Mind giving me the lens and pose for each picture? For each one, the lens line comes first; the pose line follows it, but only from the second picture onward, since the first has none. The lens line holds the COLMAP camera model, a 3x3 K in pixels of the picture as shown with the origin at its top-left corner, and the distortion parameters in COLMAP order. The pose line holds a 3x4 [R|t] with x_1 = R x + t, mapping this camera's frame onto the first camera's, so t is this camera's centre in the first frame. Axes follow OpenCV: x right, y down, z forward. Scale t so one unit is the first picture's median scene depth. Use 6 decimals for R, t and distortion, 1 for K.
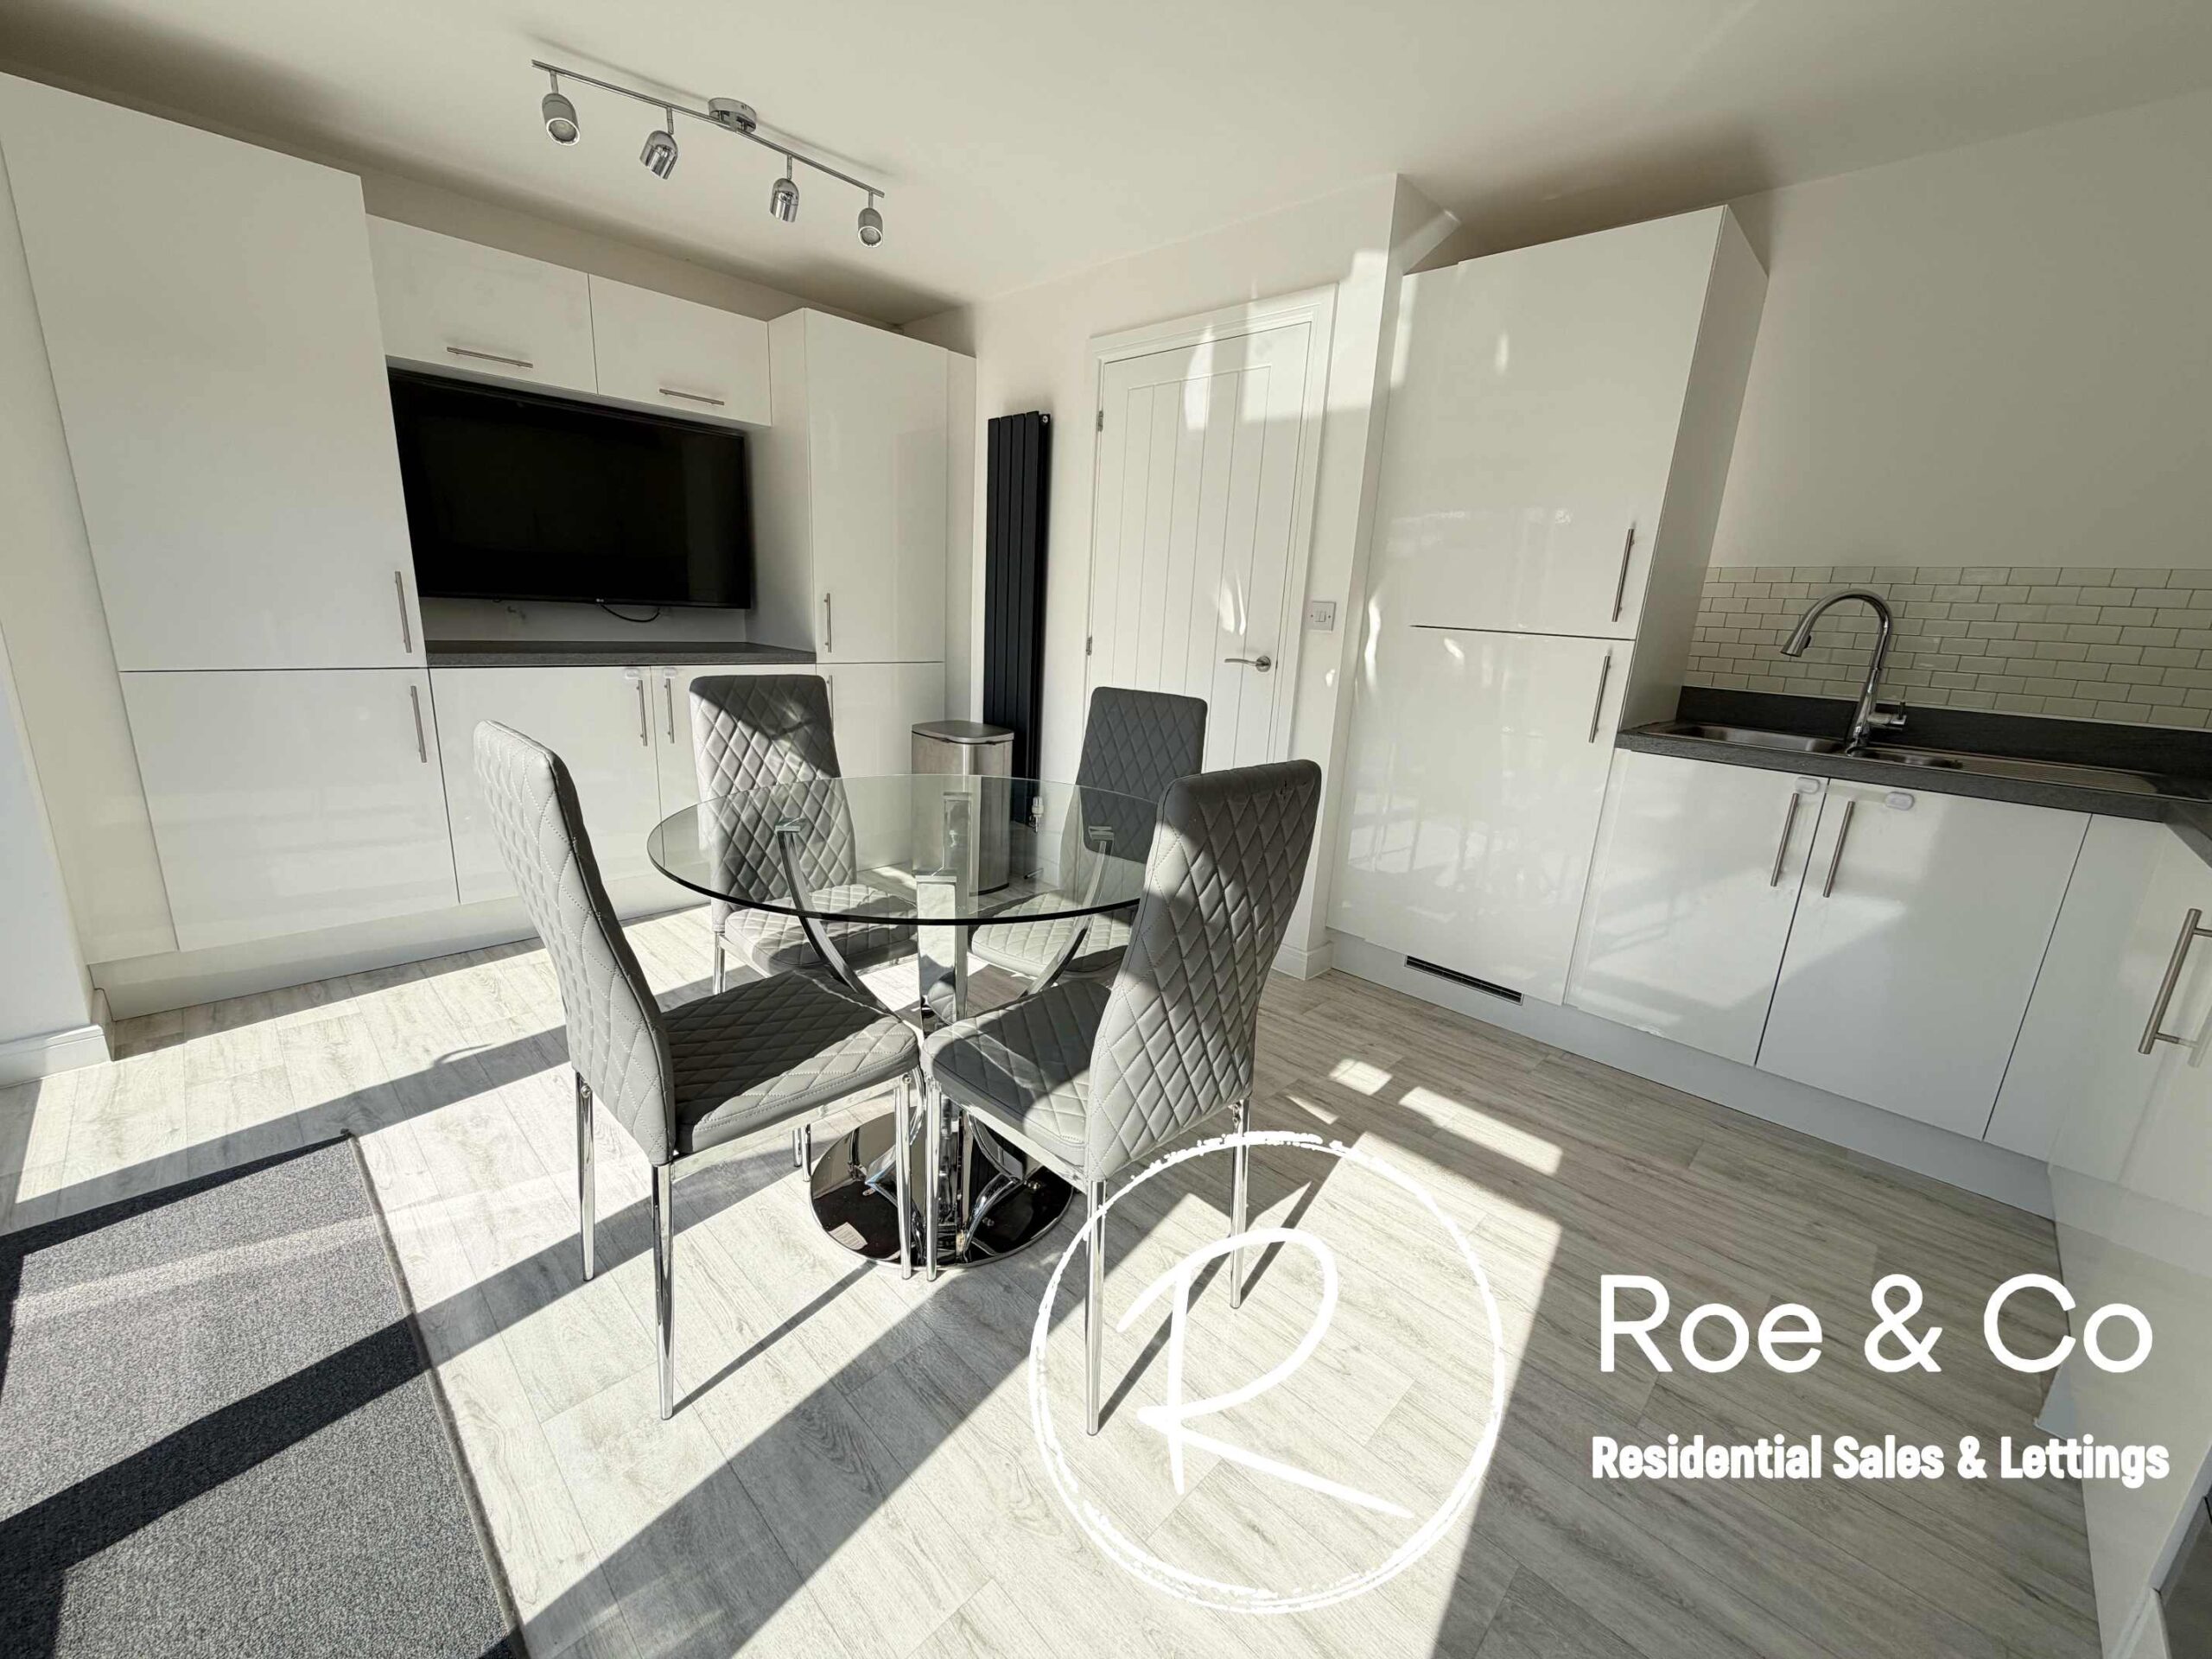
lens RADIAL K [[878.8, 0, 1099.4], [0, 878.8, 826.2], [0, 0, 1]] dist [-0.000467, -0.000360]
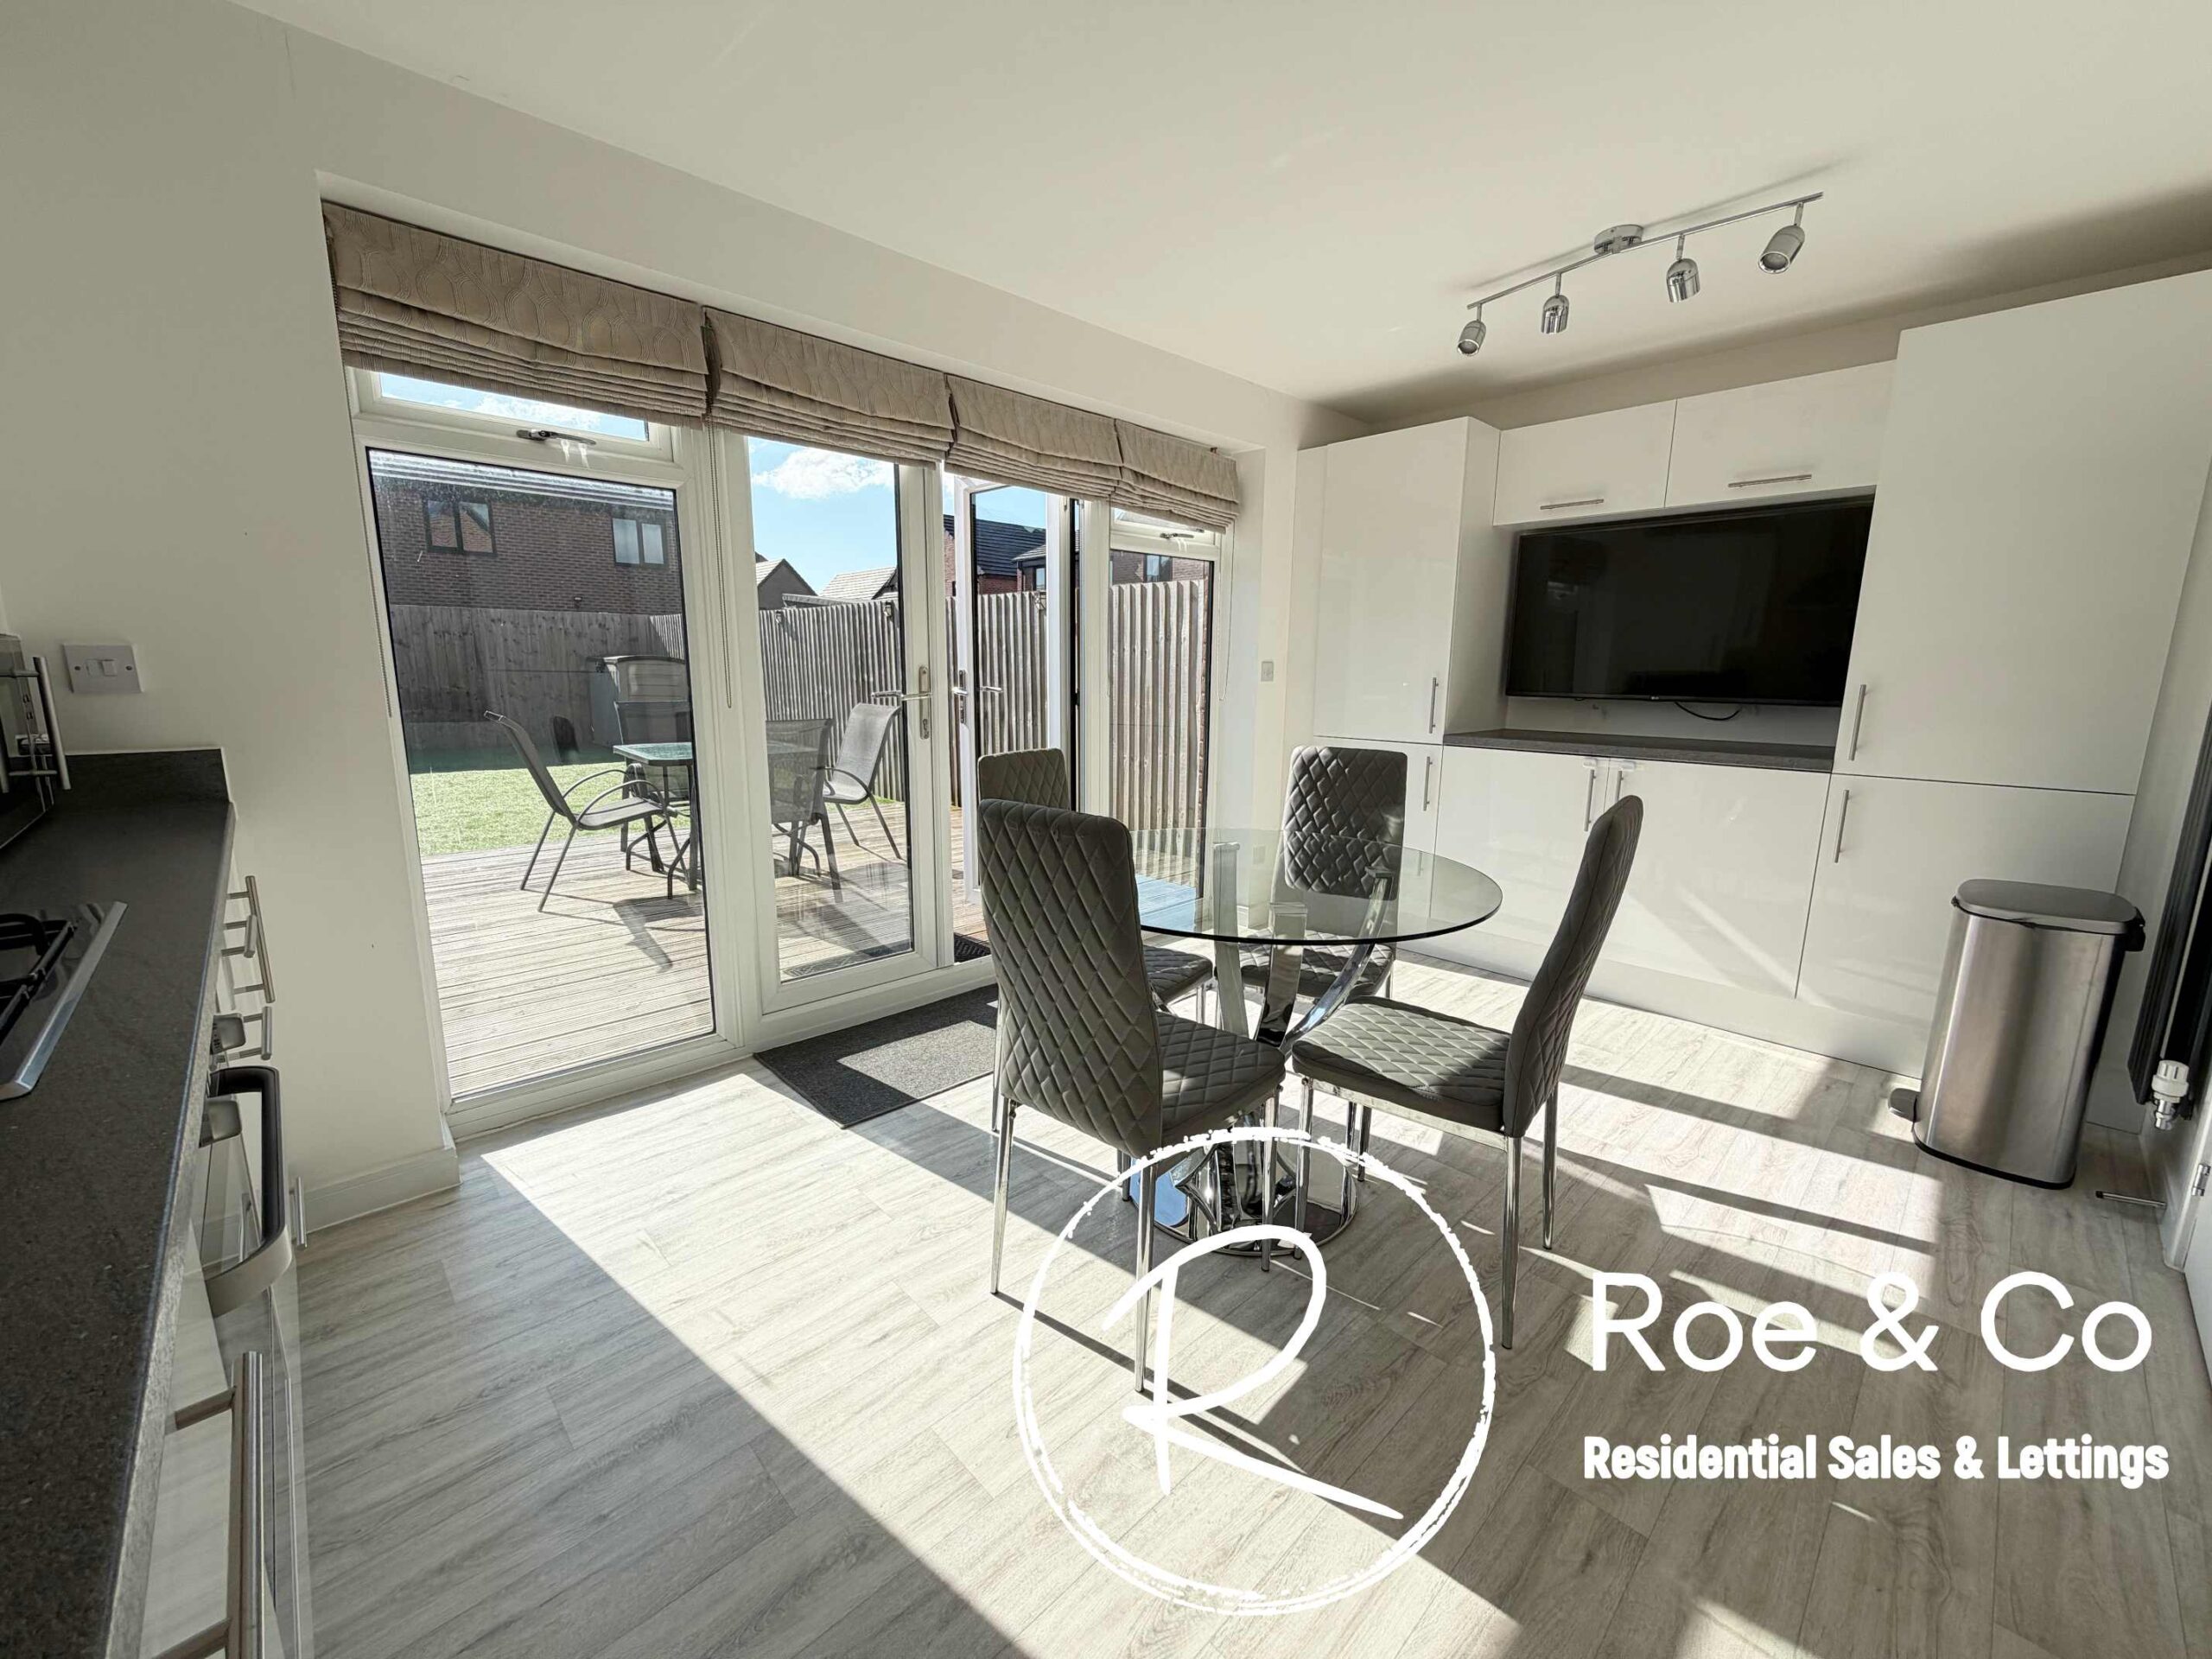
lens RADIAL K [[878.8, 0, 1099.4], [0, 878.8, 826.2], [0, 0, 1]] dist [-0.000467, -0.000360]
pose [[-0.036694, 0.126219, -0.991324, 0.729574], [-0.257236, 0.957371, 0.131418, -0.112360], [0.965652, 0.259827, -0.002662, 0.577942]]
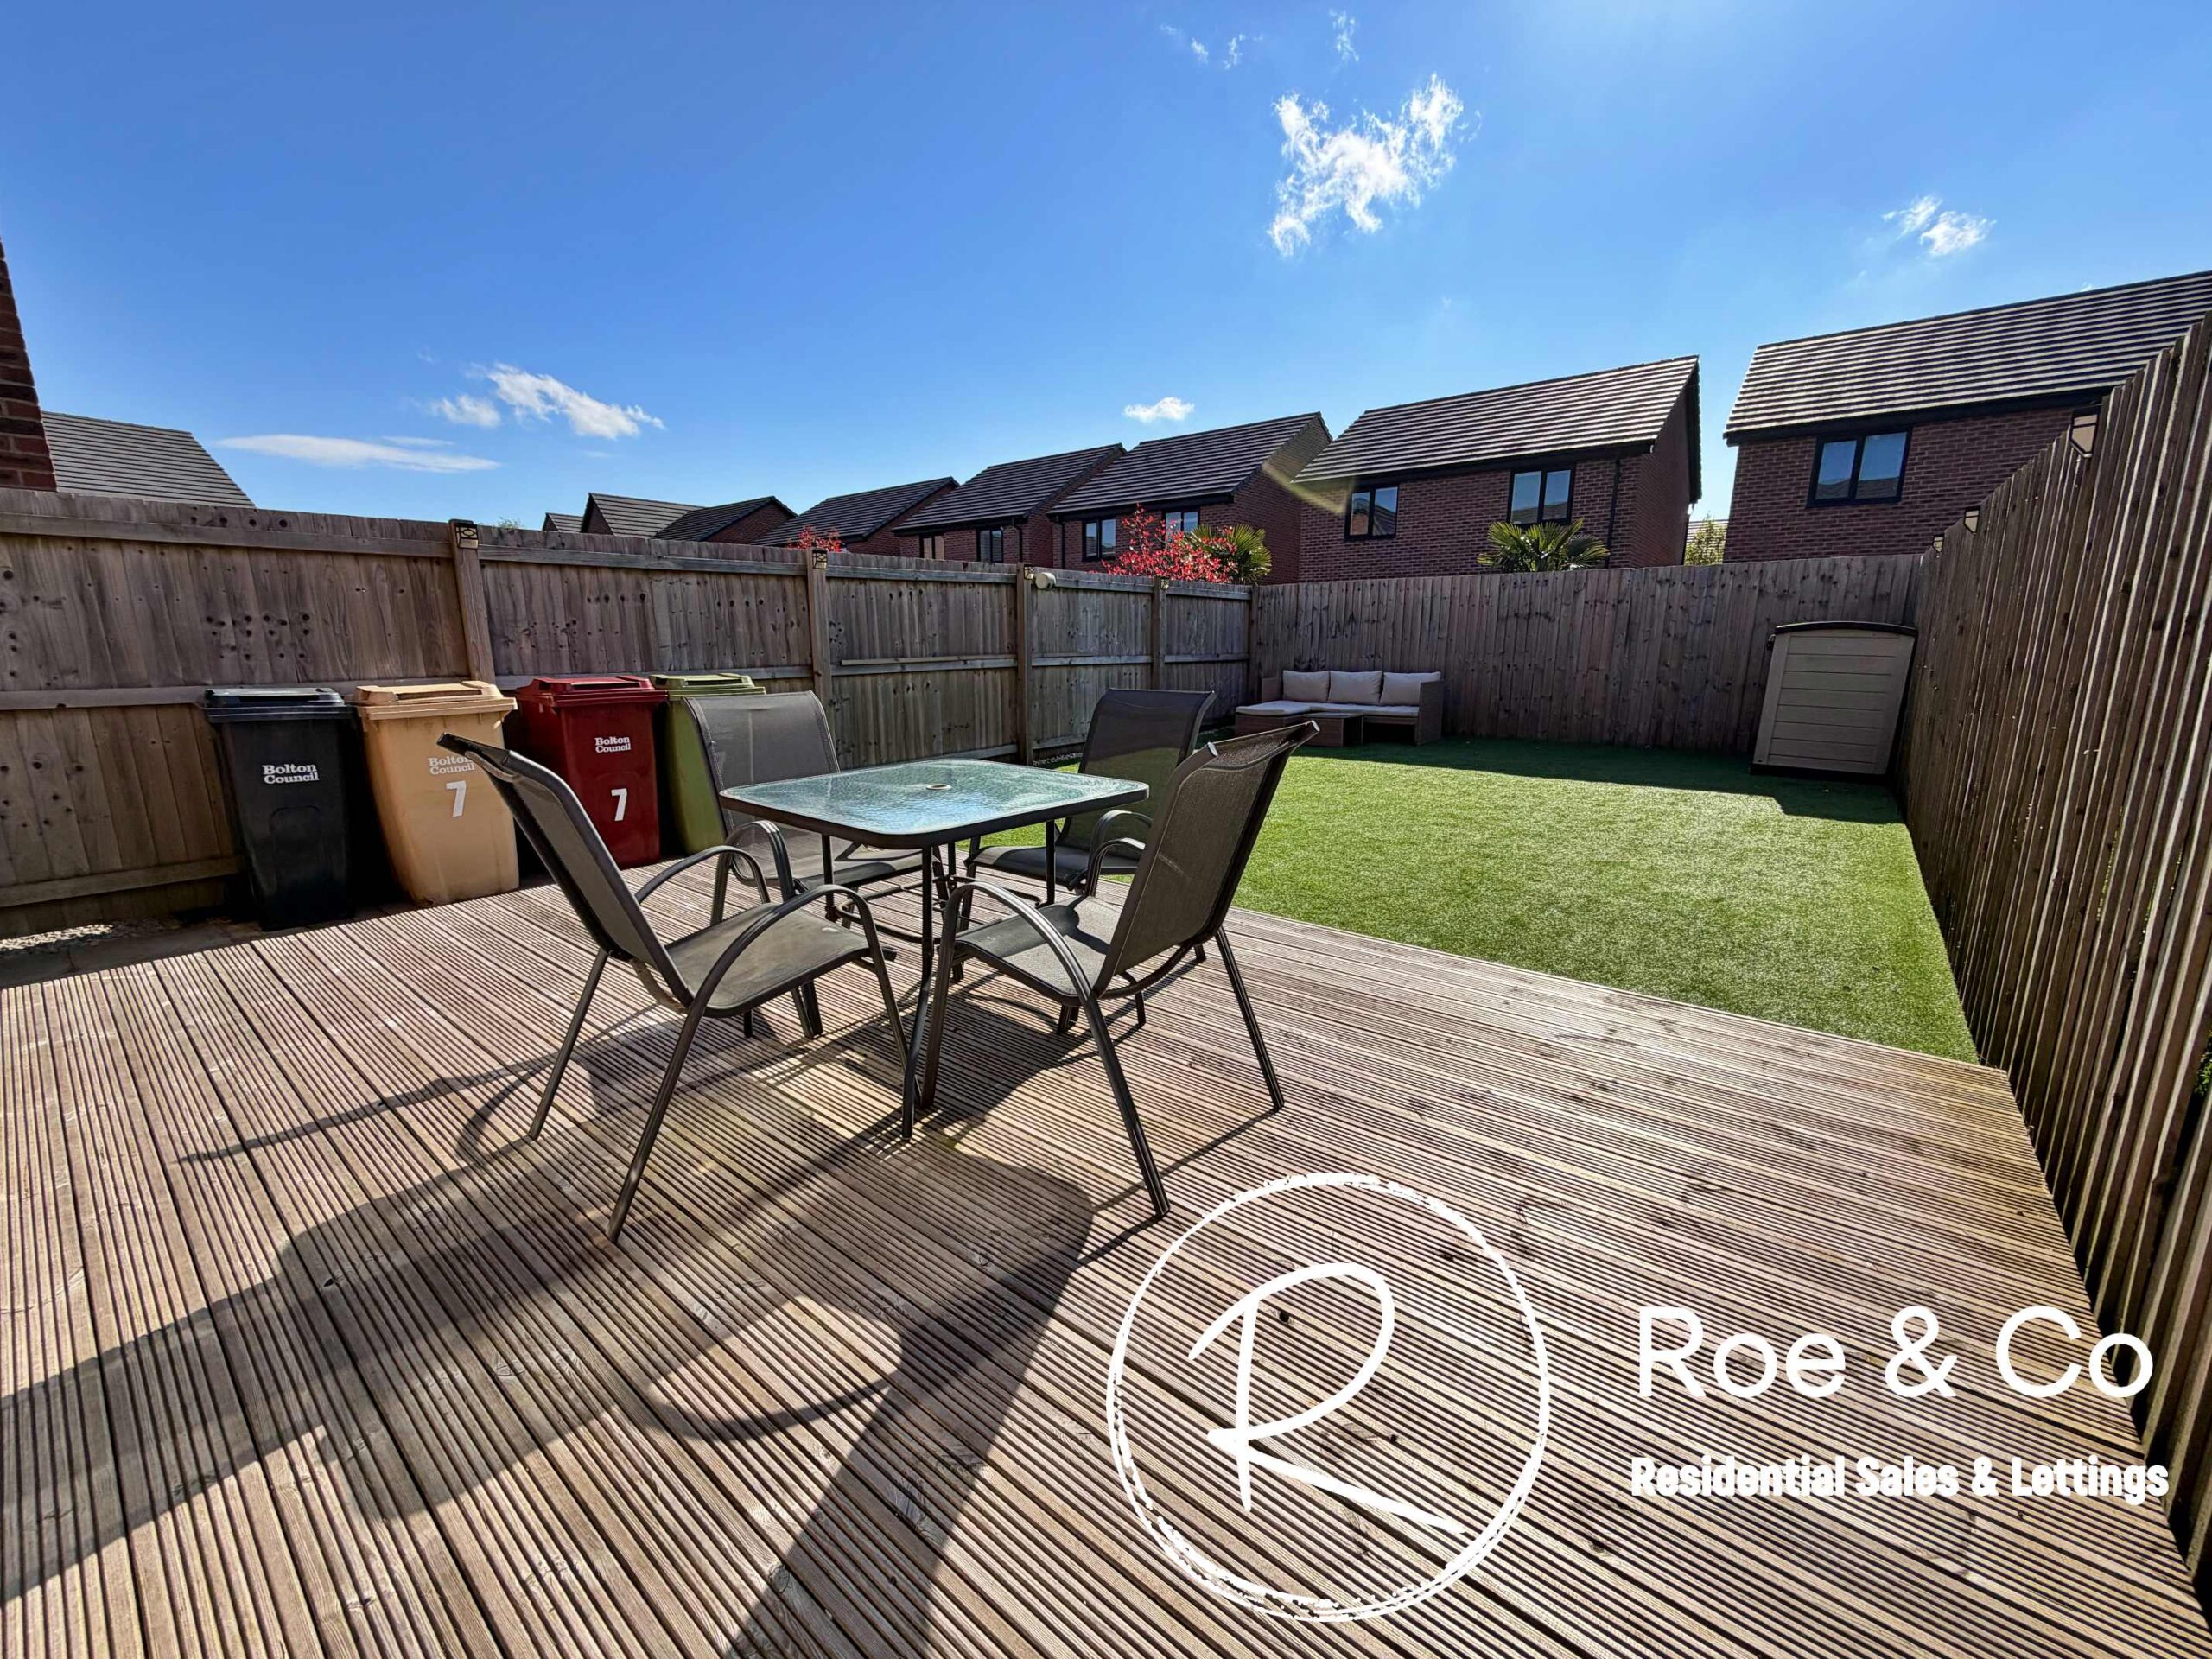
lens RADIAL K [[878.8, 0, 1099.4], [0, 878.8, 826.2], [0, 0, 1]] dist [-0.000467, -0.000360]
pose [[-0.994130, -0.033748, -0.102790, -1.444513], [-0.075332, 0.897864, 0.433780, -0.203091], [0.077652, 0.438978, -0.895136, 0.598789]]
